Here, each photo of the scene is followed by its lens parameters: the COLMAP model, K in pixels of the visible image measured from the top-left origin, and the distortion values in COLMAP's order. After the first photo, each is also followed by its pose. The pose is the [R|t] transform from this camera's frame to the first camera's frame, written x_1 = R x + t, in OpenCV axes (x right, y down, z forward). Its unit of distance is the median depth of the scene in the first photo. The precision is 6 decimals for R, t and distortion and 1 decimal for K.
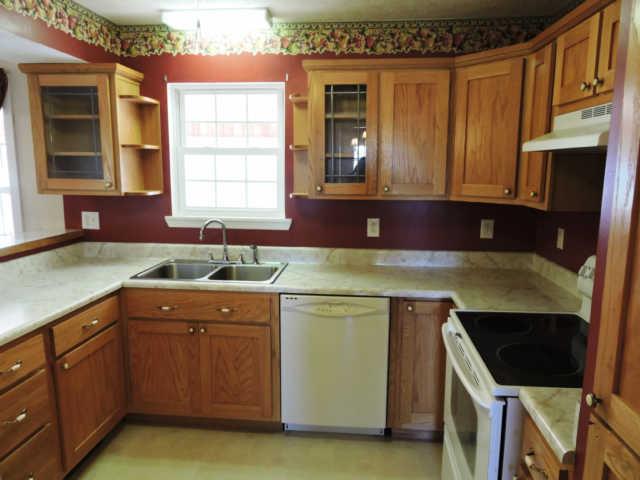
lens RADIAL K [[455.7, 0, 319.2], [0, 455.7, 241.1], [0, 0, 1]] dist [-0.003740, -0.003865]
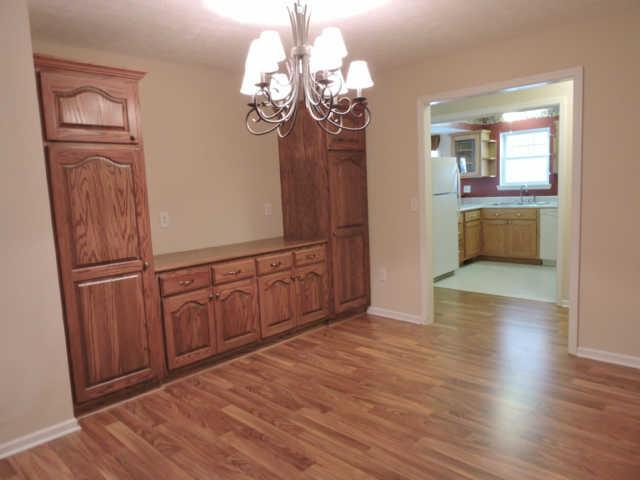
lens RADIAL K [[455.7, 0, 319.2], [0, 455.7, 241.1], [0, 0, 1]] dist [-0.003740, -0.003865]
pose [[0.782317, 0.030529, -0.622132, 0.500309], [-0.047458, 0.998816, -0.010663, 0.347666], [0.621071, 0.037867, 0.782839, -1.675686]]
